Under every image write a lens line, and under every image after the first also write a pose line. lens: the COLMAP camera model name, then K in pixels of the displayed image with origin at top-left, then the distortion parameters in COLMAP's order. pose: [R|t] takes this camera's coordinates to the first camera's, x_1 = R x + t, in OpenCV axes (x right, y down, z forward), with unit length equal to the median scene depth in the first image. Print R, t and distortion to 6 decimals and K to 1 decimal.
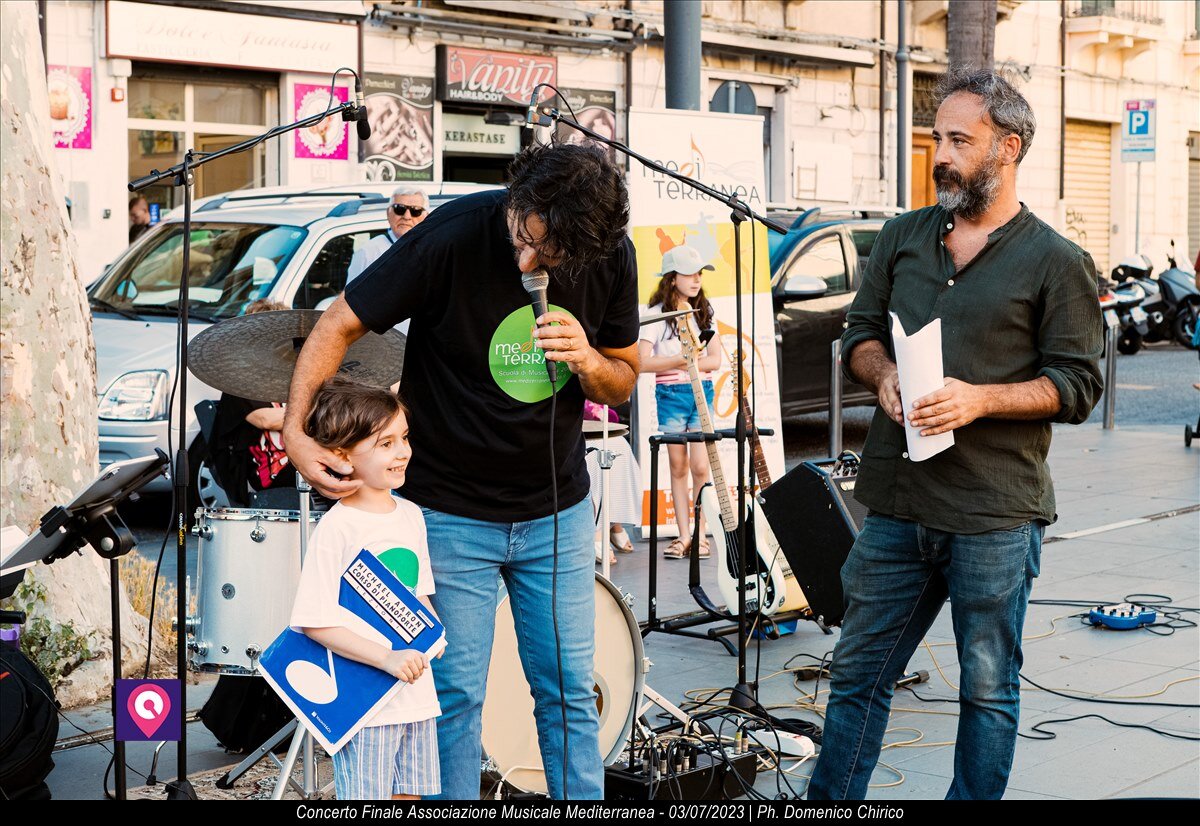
lens RADIAL K [[2175.6, 0, 600.0], [0, 2175.6, 413.0], [0, 0, 1]] dist [-0.051201, -0.122390]
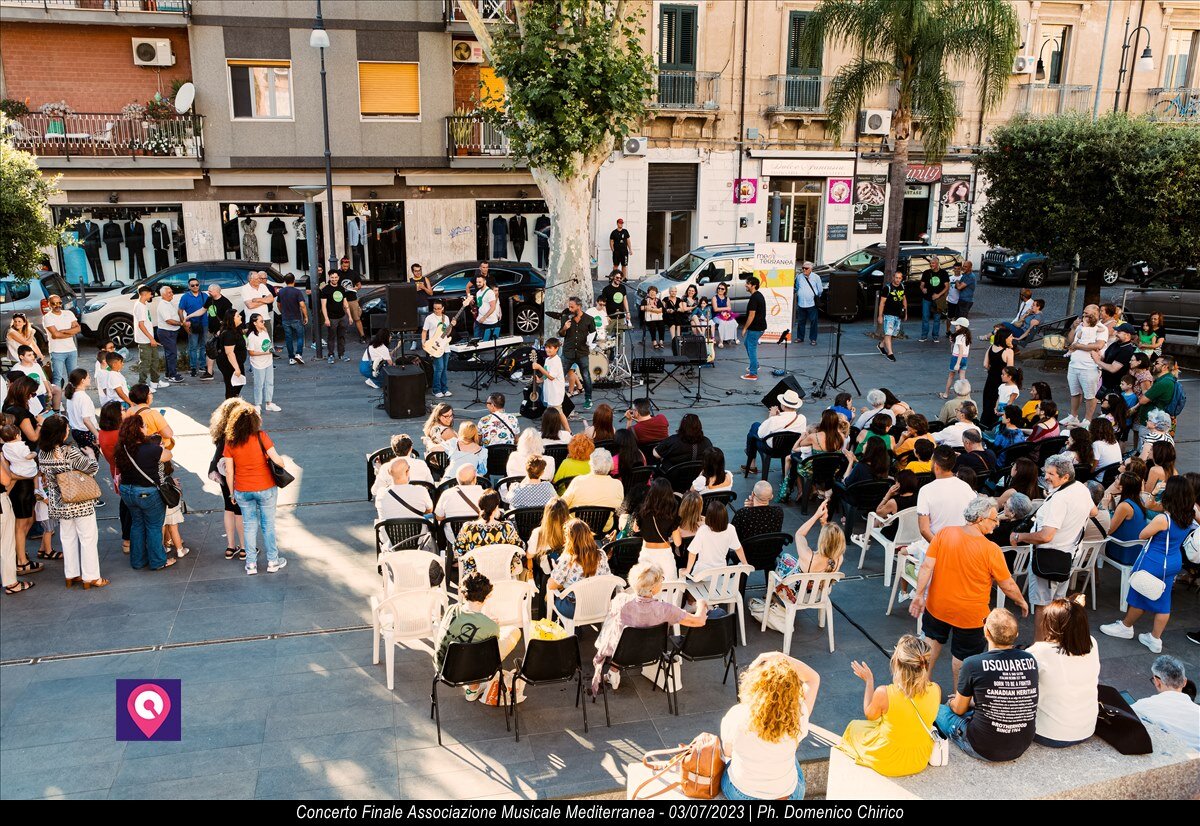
lens RADIAL K [[990.1, 0, 600.0], [0, 990.1, 413.0], [0, 0, 1]] dist [-0.071387, 0.090976]
pose [[0.803370, 0.168269, -0.571211, 0.502503], [-0.056286, 0.976408, 0.208471, -0.107497], [0.592814, -0.135328, 0.793888, -0.413965]]
